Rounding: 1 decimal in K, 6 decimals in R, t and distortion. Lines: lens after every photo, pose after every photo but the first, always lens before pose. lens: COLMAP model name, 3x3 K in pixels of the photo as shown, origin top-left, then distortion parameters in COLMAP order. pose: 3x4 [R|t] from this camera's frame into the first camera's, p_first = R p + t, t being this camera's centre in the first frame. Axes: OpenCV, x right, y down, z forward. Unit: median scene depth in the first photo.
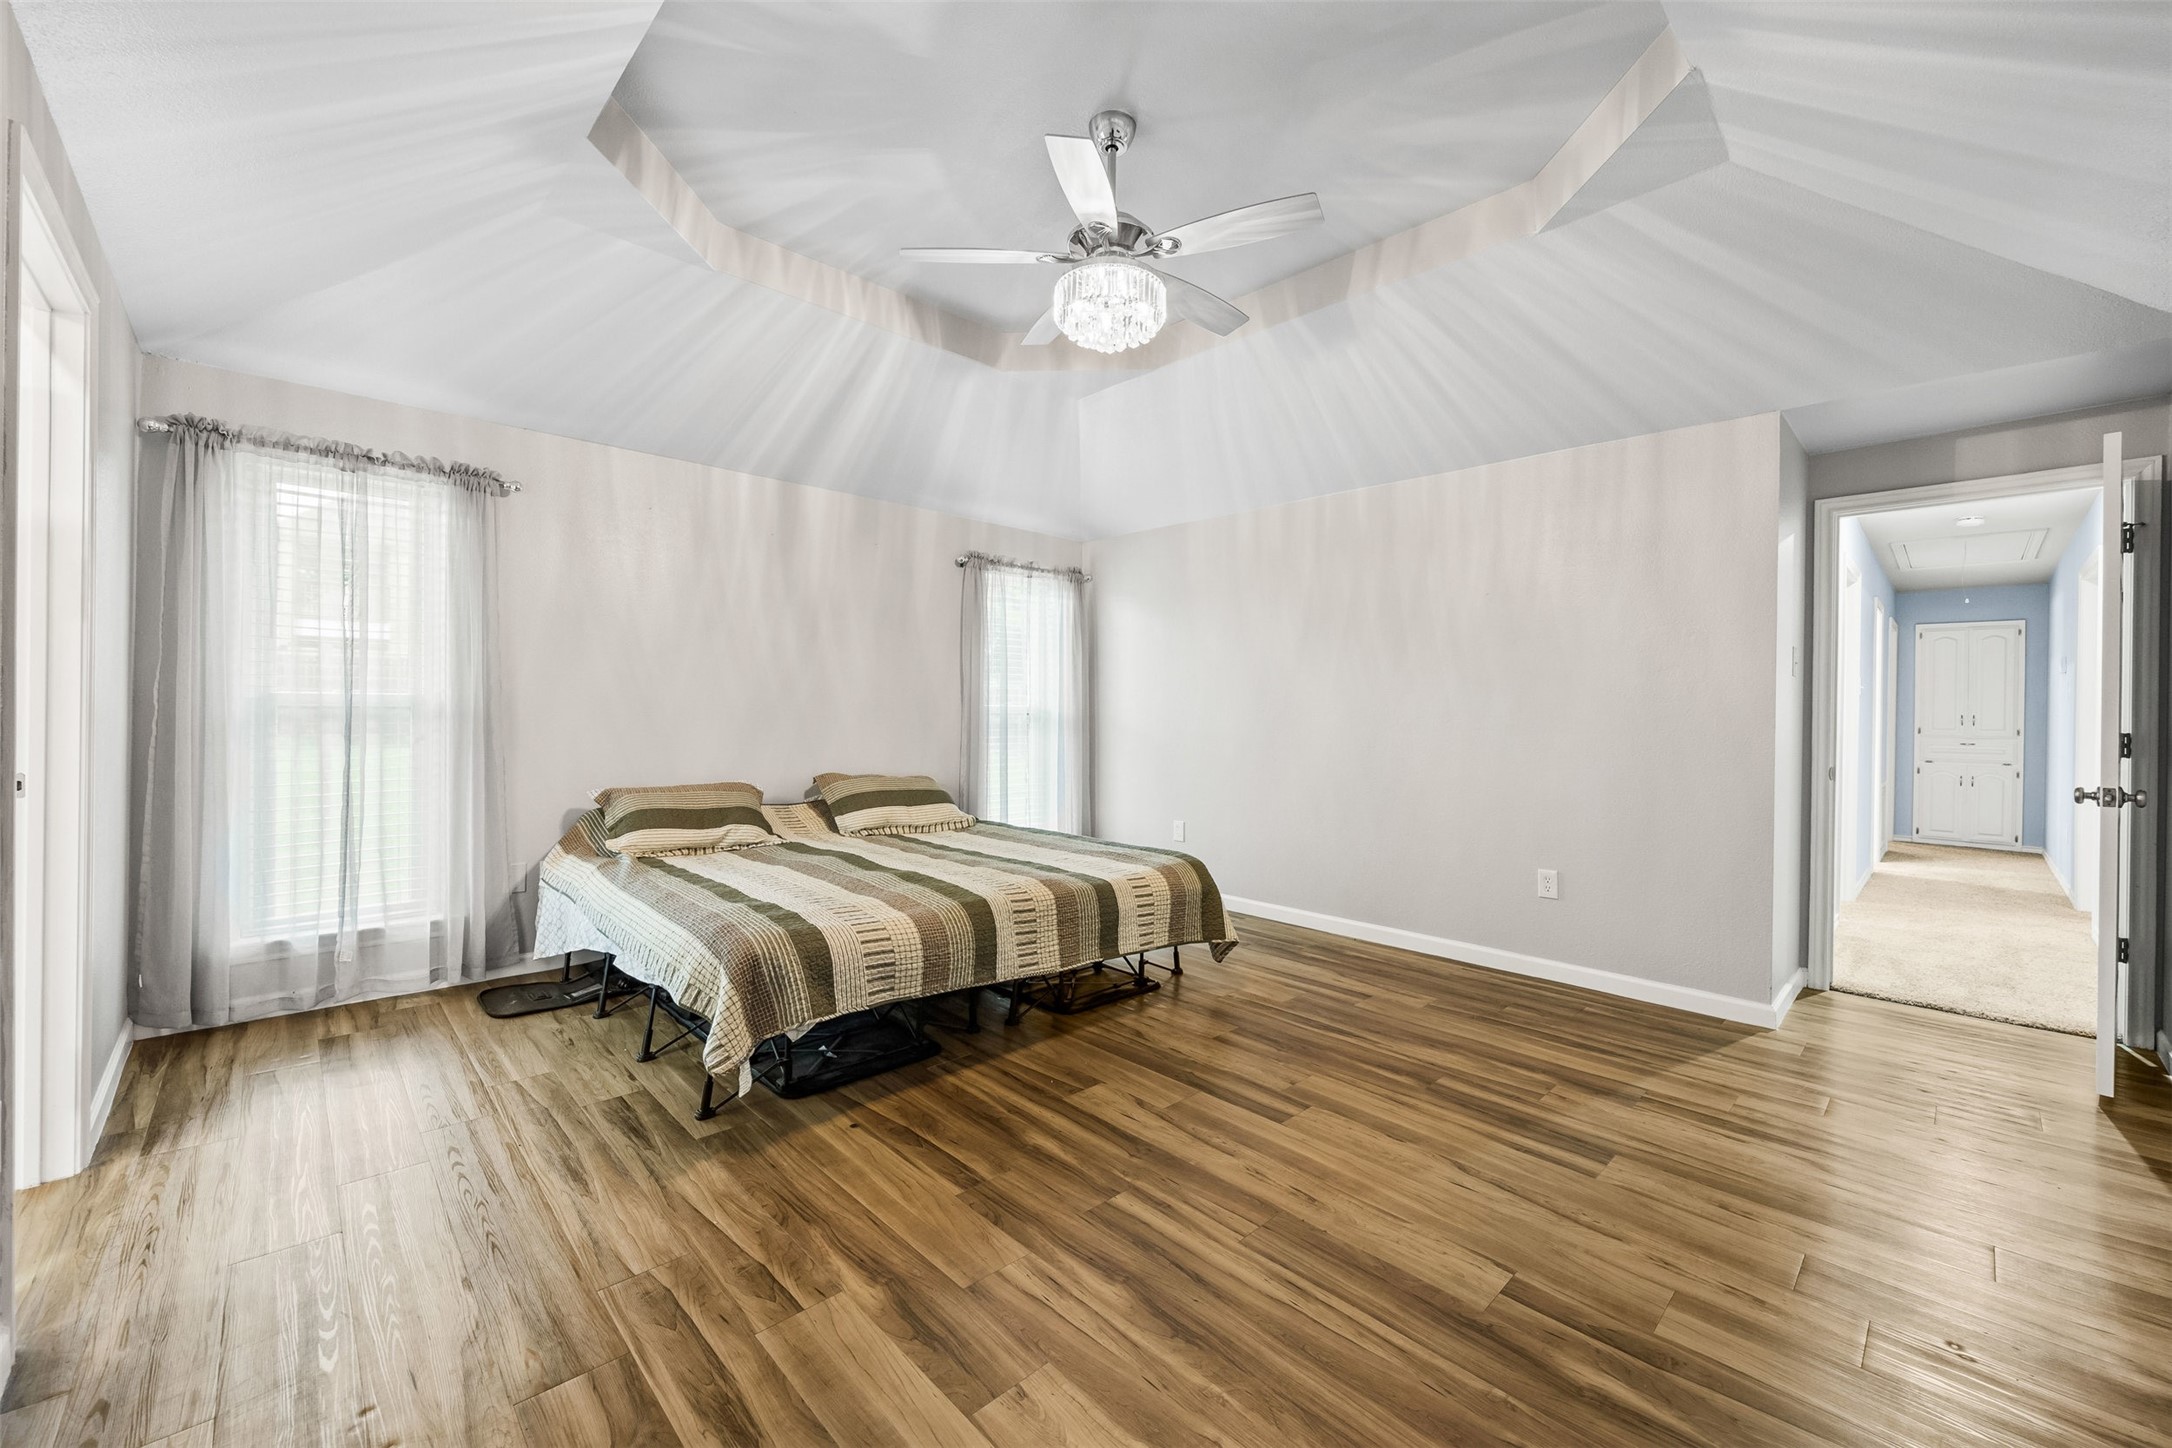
lens RADIAL K [[840.2, 0, 1089.1], [0, 840.2, 712.7], [0, 0, 1]] dist [-0.003778, 0.000077]
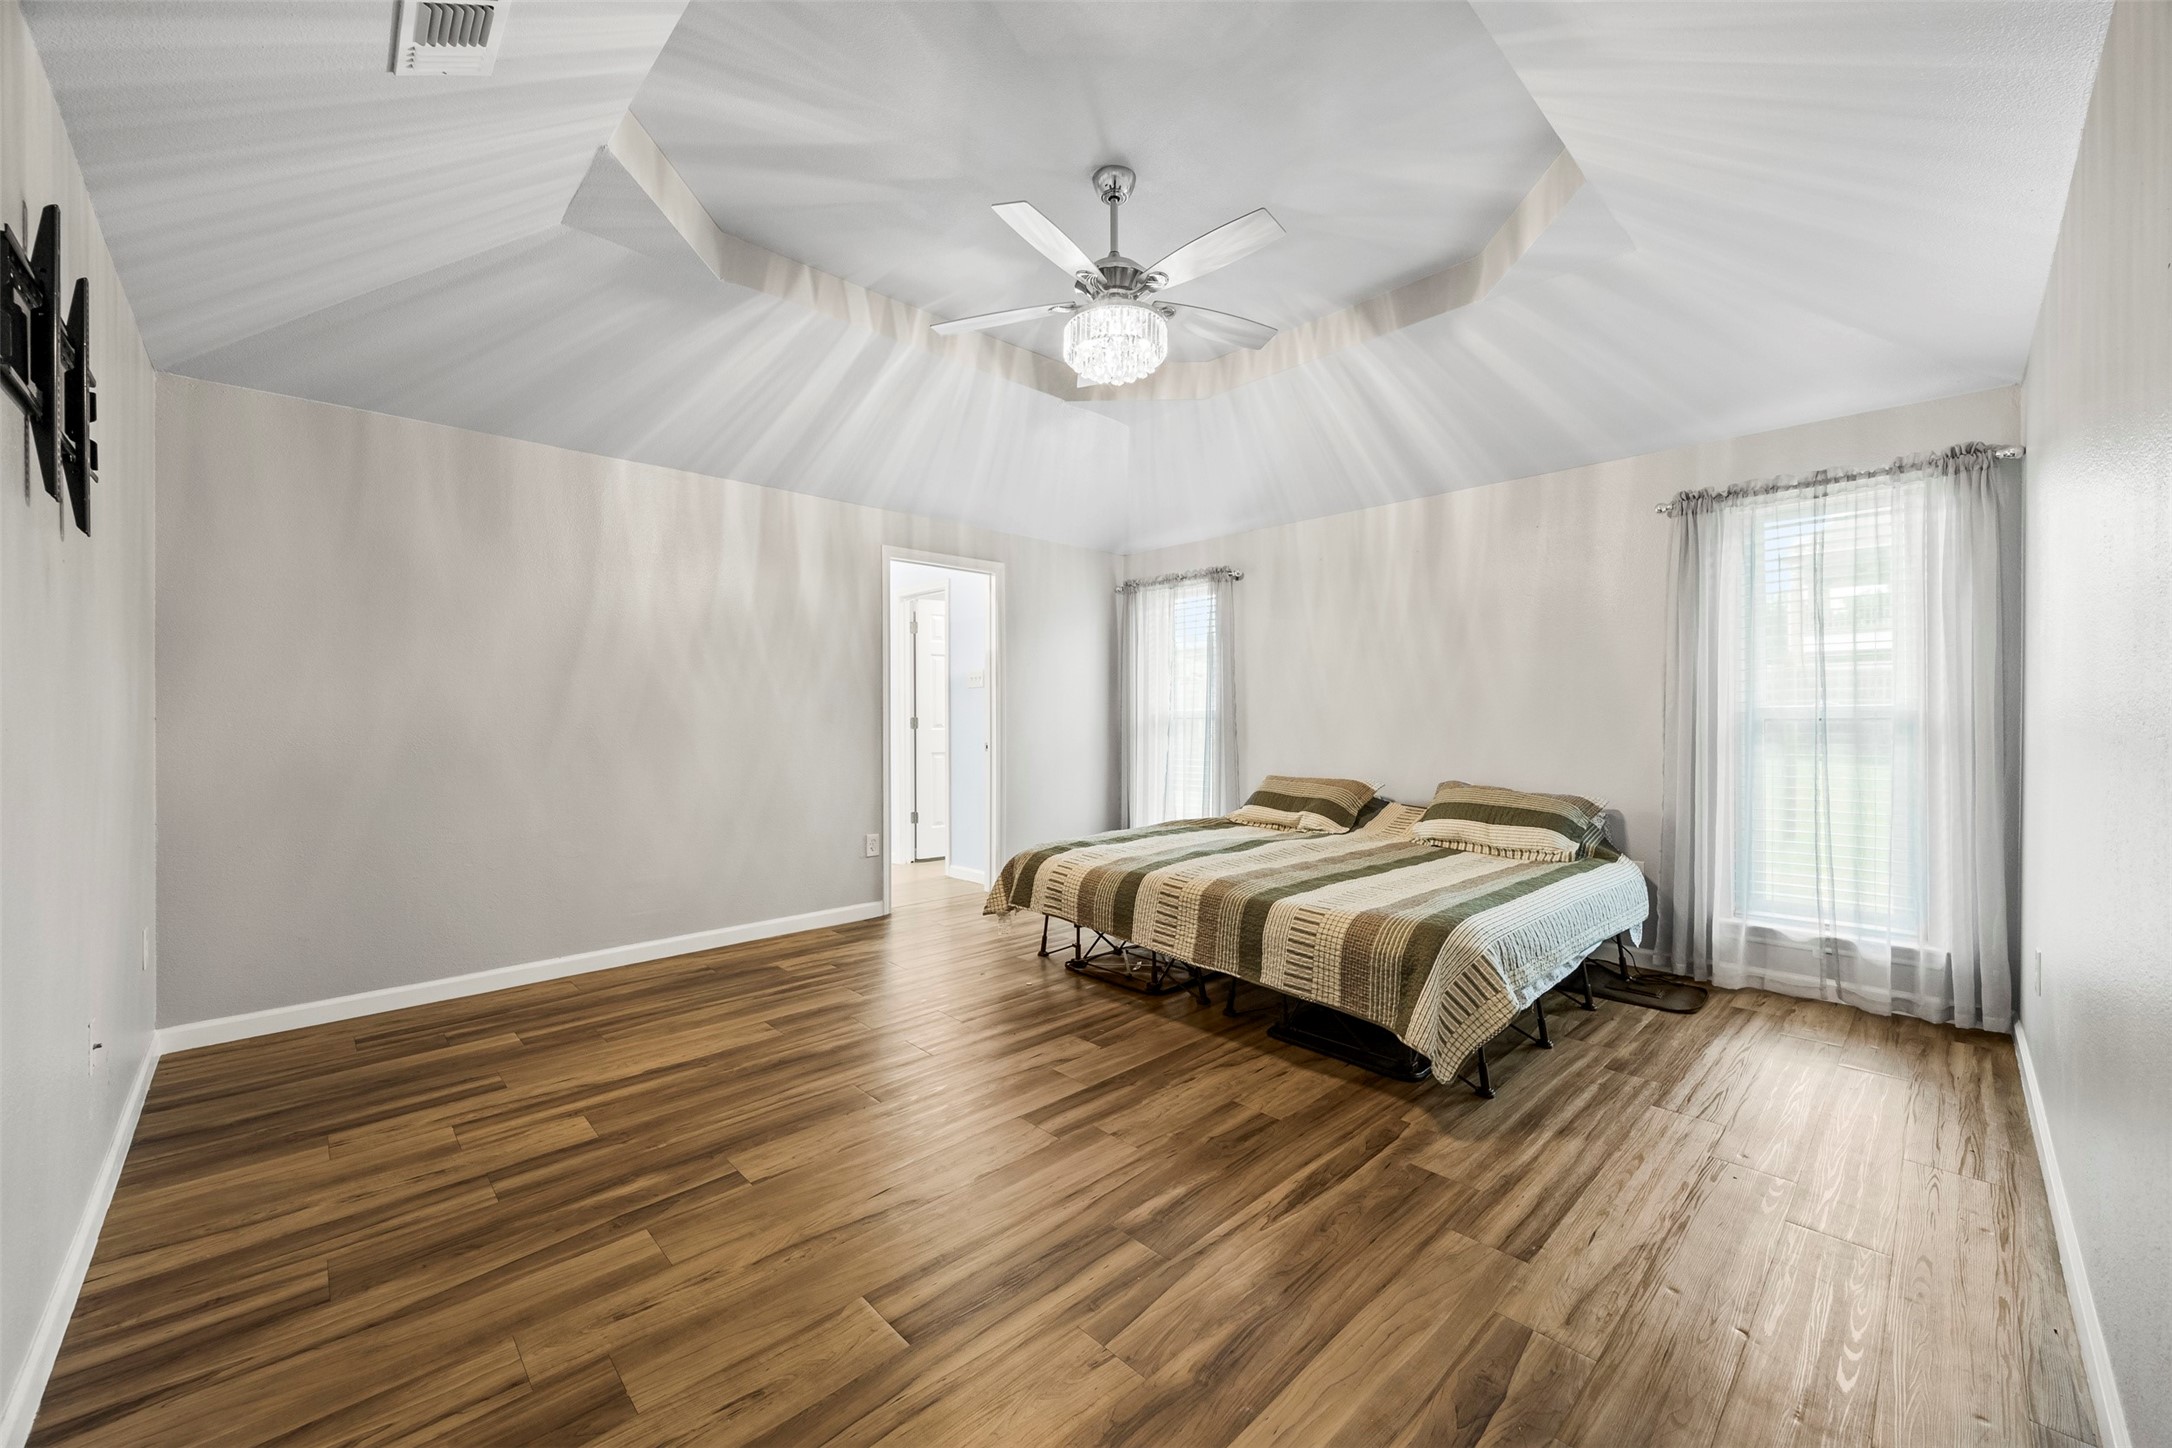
lens RADIAL K [[840.2, 0, 1089.4], [0, 840.2, 723.6], [0, 0, 1]] dist [-0.003778, 0.000077]
pose [[0.003708, -0.009025, -0.999952, 1.022865], [-0.004559, 0.999949, -0.009041, 0.022736], [0.999983, 0.004592, 0.003666, 0.888973]]
